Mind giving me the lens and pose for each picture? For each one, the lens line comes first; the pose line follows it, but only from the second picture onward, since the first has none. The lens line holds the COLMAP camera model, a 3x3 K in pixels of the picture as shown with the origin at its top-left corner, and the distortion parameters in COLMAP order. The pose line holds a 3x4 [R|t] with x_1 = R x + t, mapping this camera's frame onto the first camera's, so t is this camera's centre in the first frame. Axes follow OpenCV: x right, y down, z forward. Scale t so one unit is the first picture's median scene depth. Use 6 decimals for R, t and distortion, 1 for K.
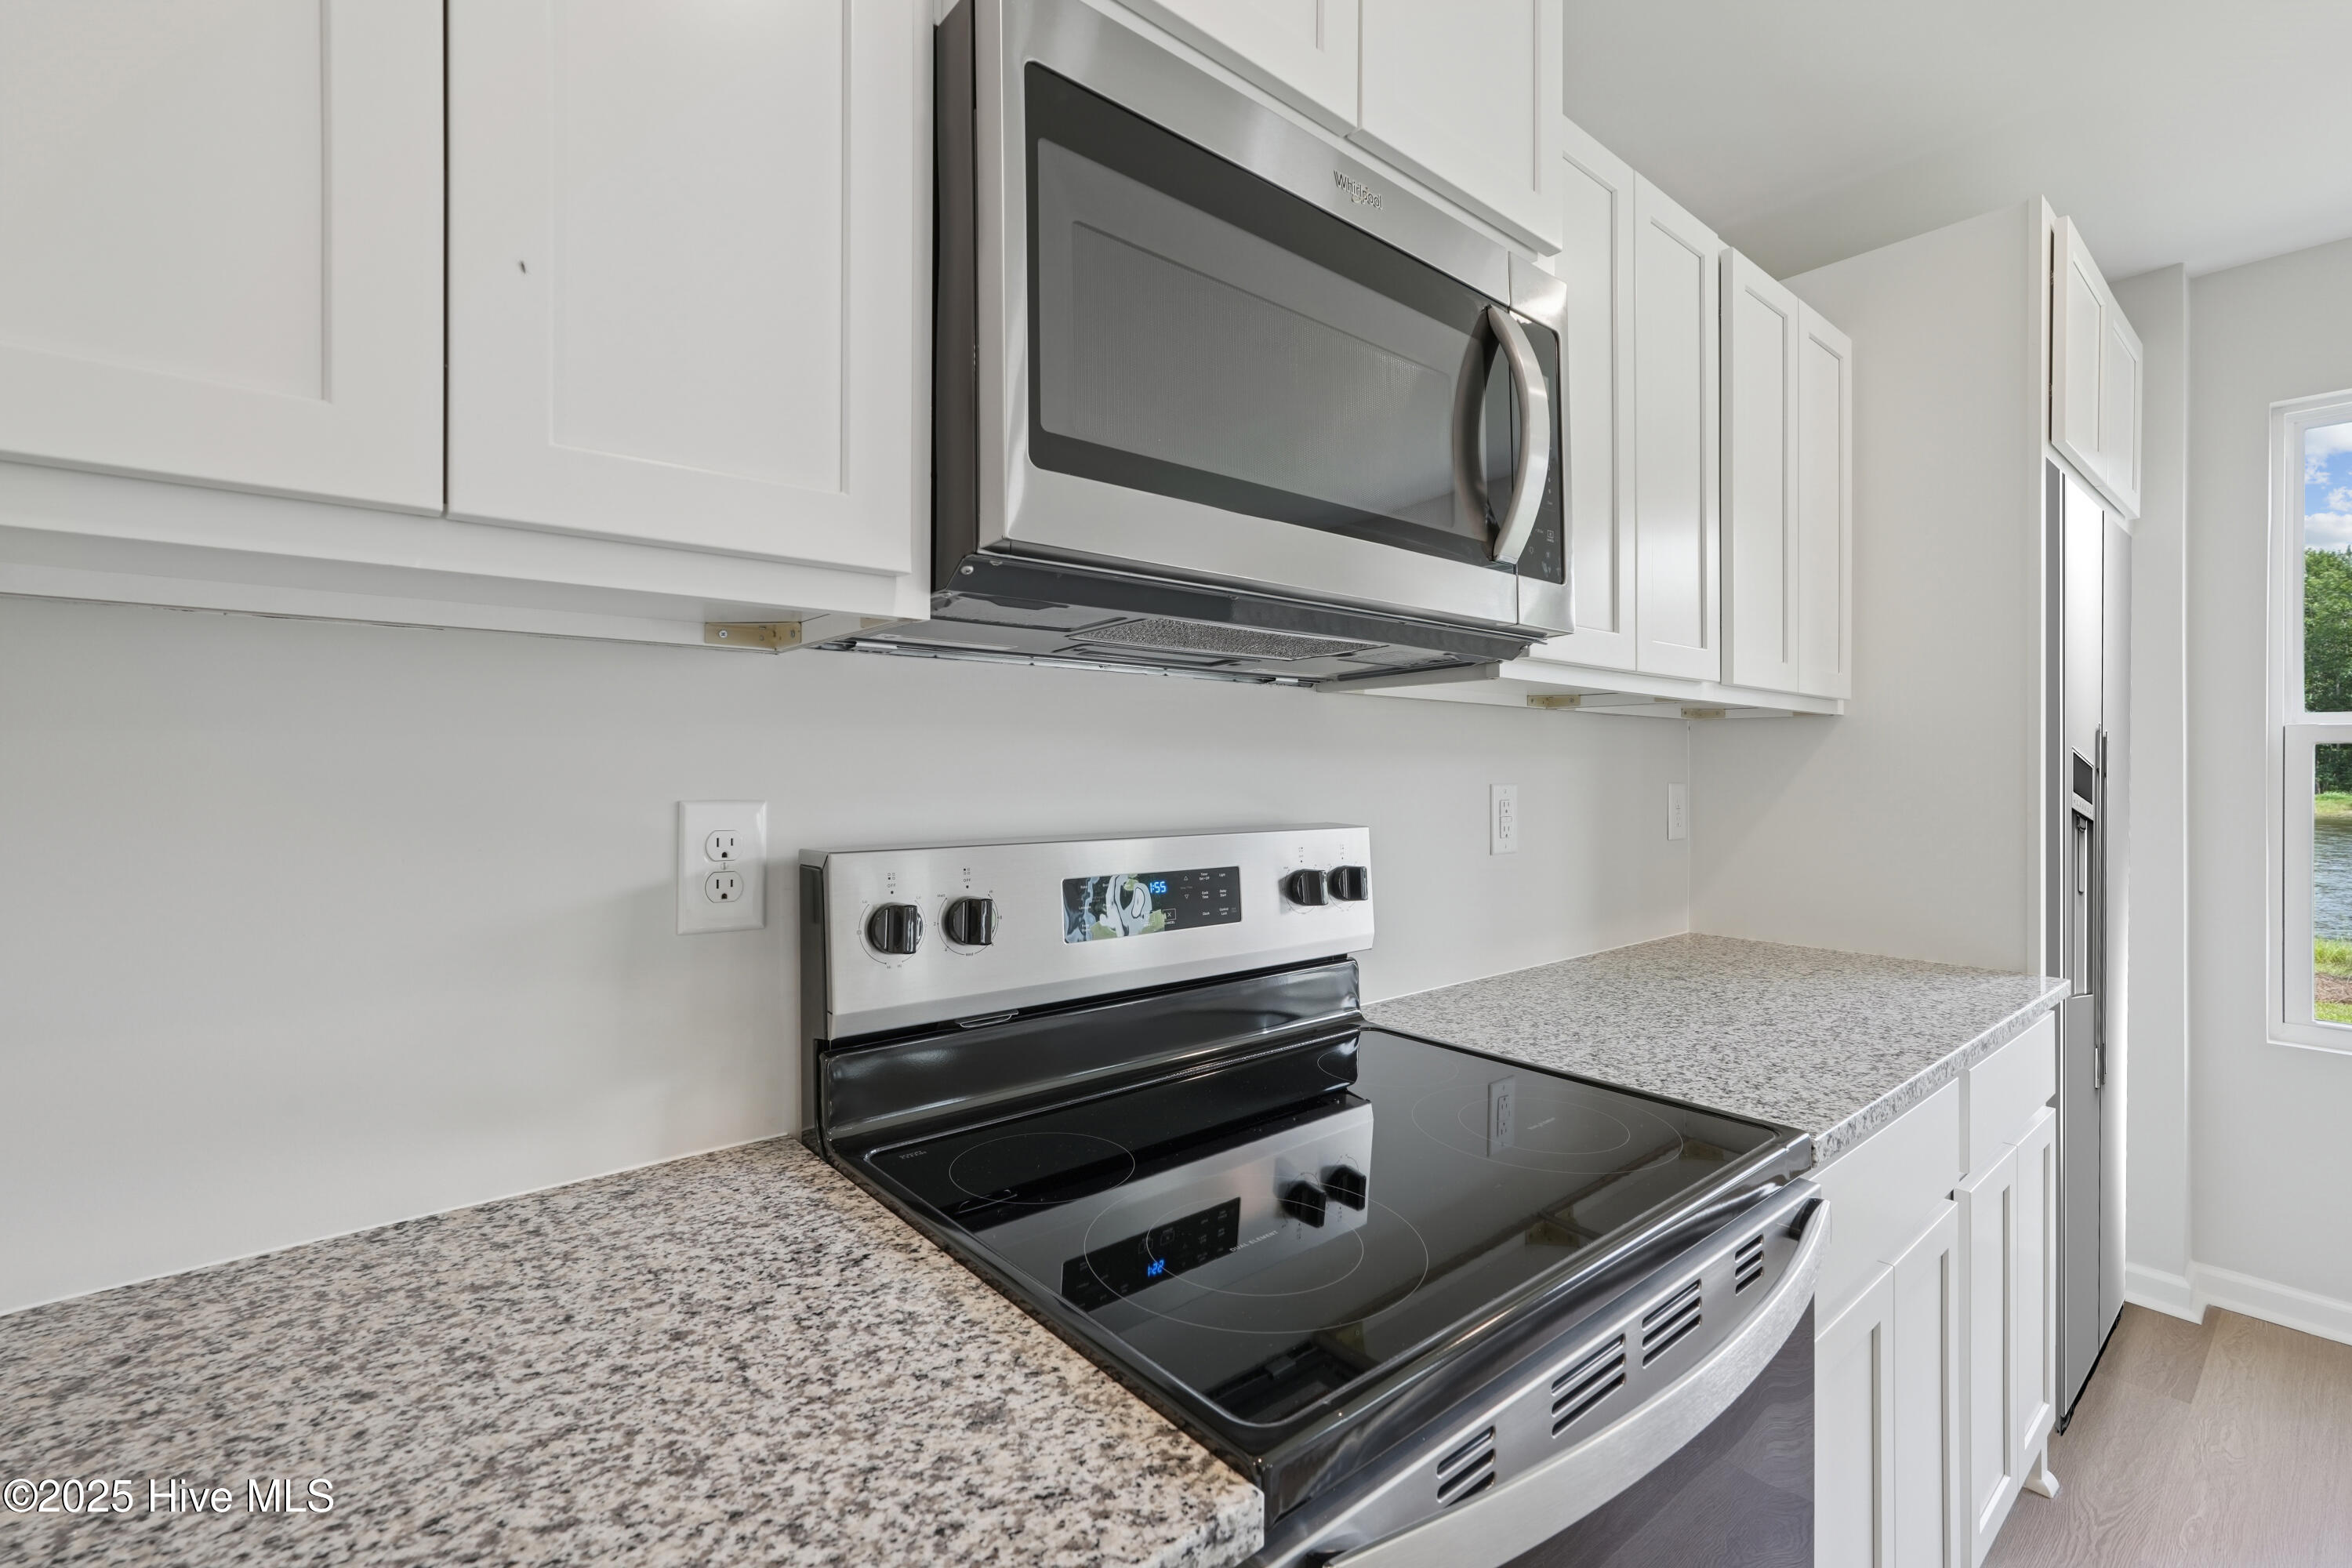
lens RADIAL K [[1039.6, 0, 1151.5], [0, 1039.6, 765.4], [0, 0, 1]] dist [0.000507, 0.000812]
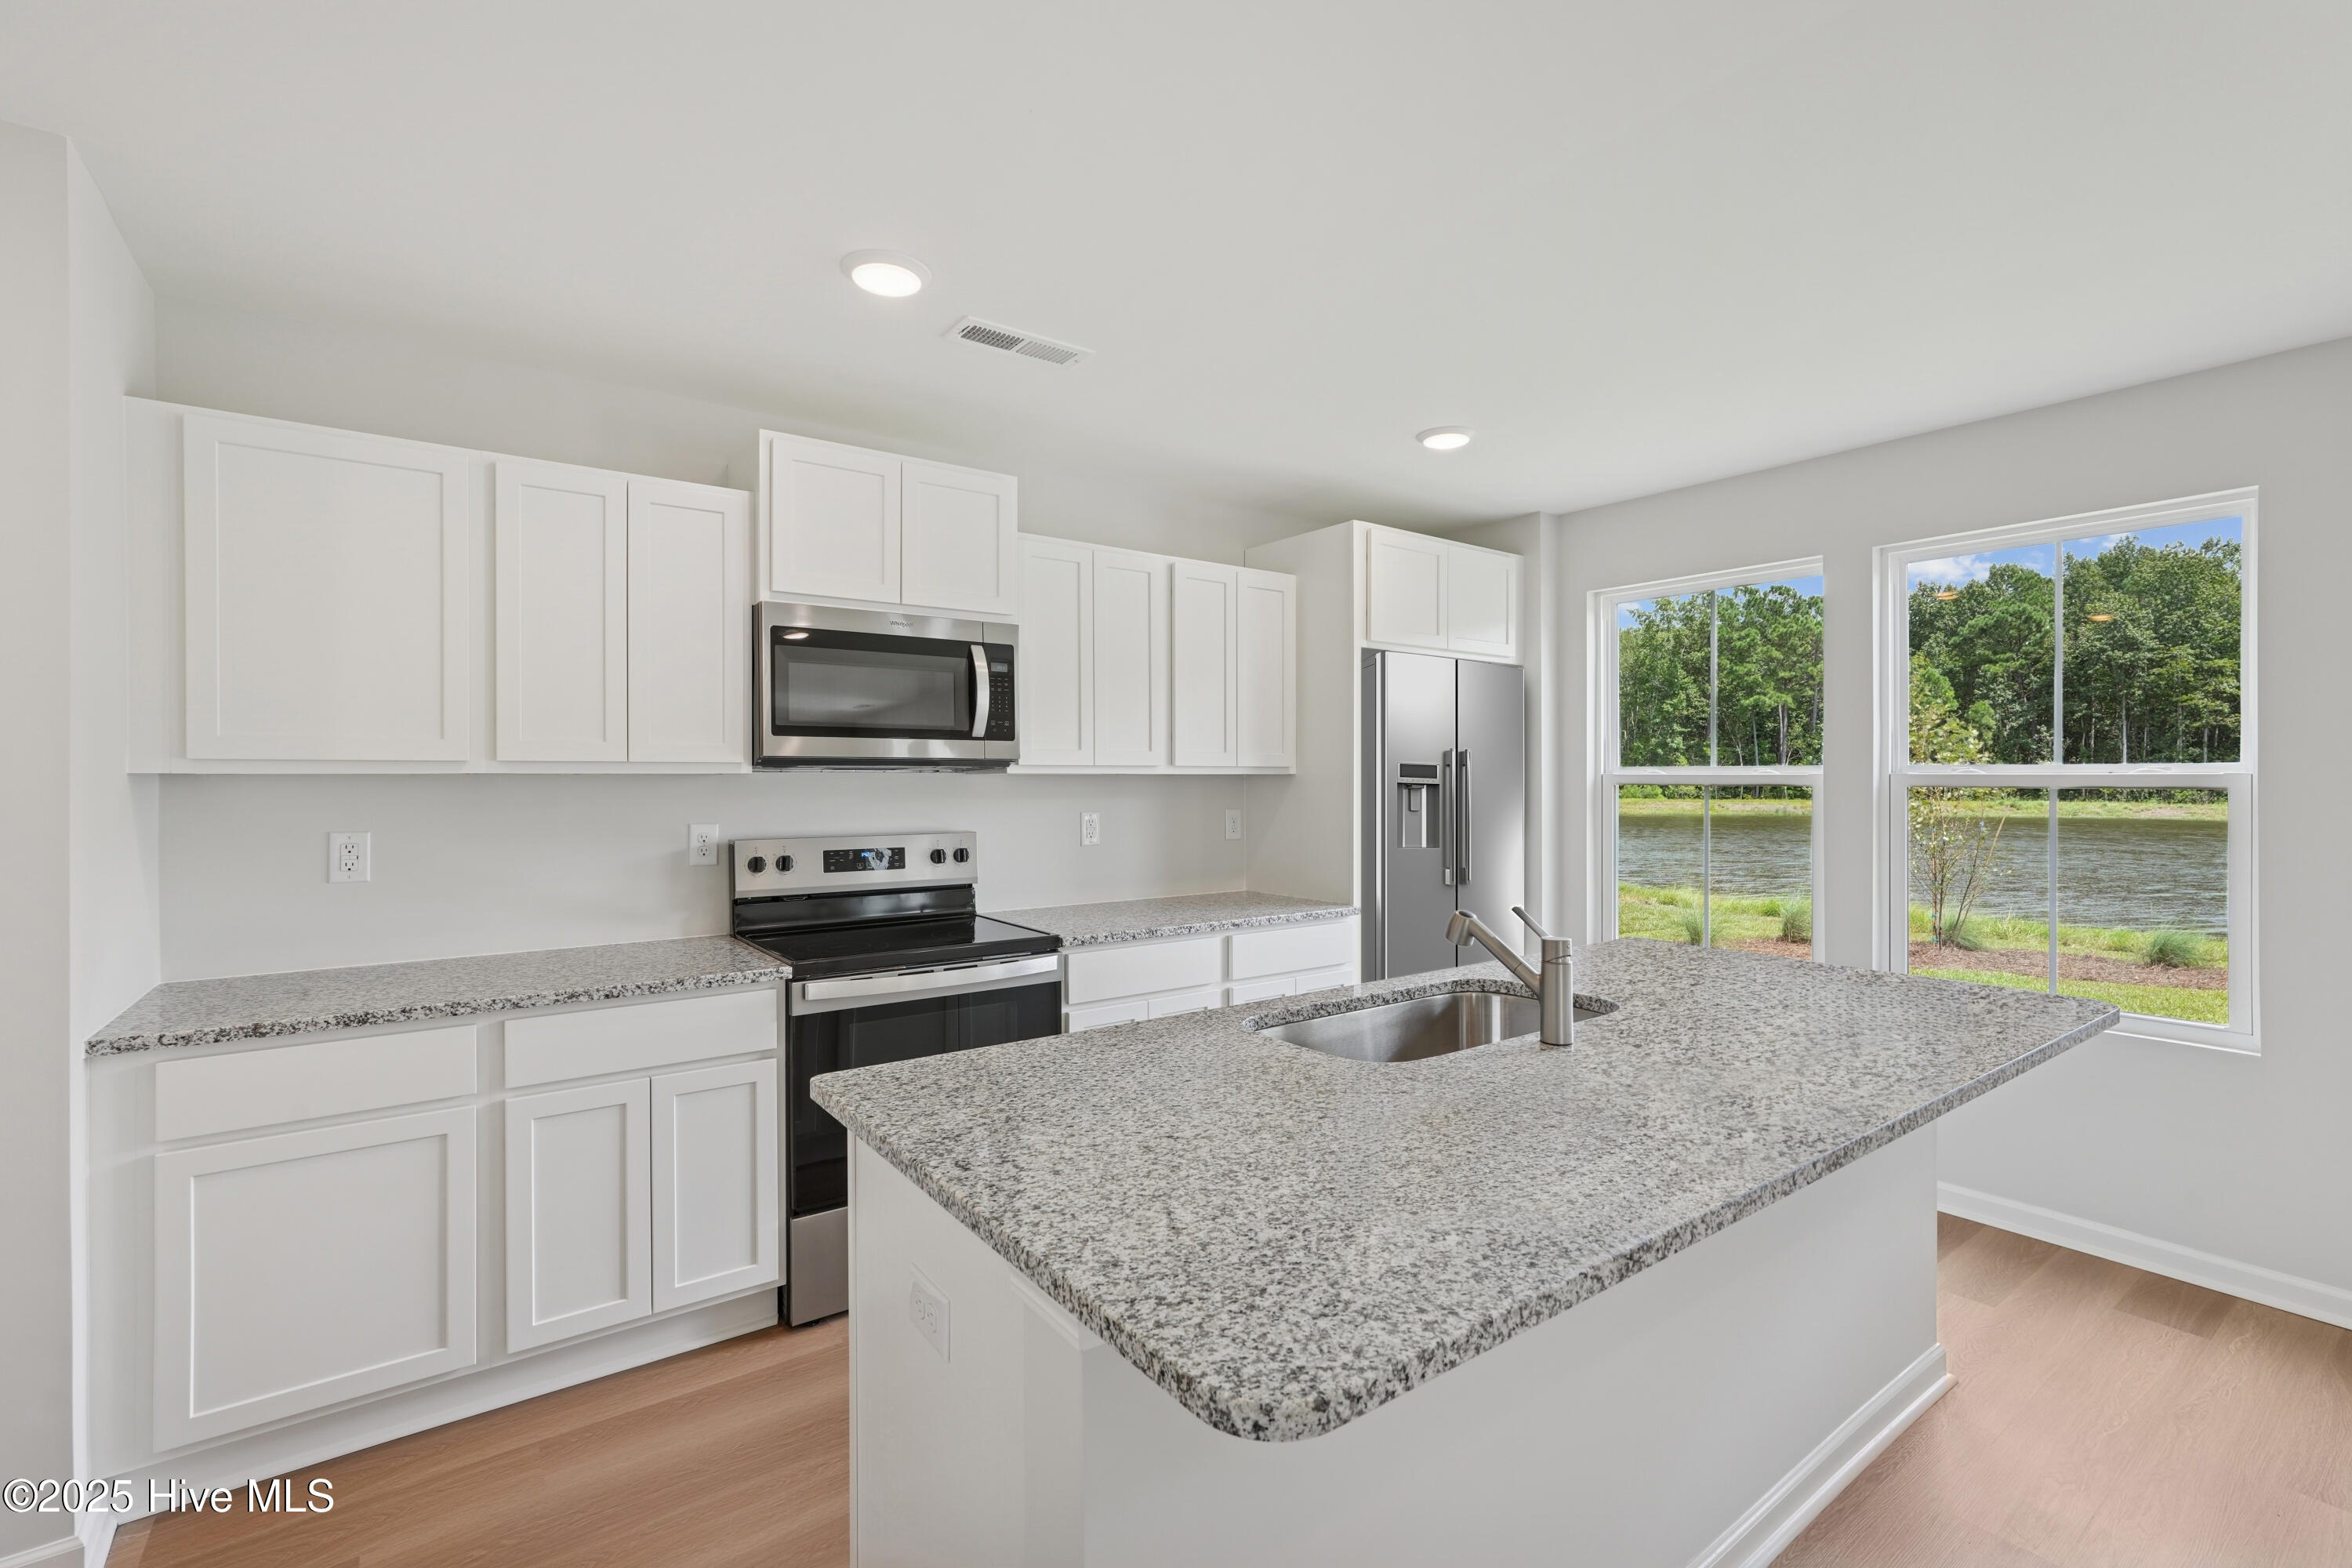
lens RADIAL K [[1039.6, 0, 1187.0], [0, 1039.6, 786.4], [0, 0, 1]] dist [0.000507, 0.000812]
pose [[0.997250, -0.007511, -0.073727, 1.232454], [0.008118, 0.999936, 0.007934, -0.088369], [0.073662, -0.008511, 0.997247, -1.947827]]
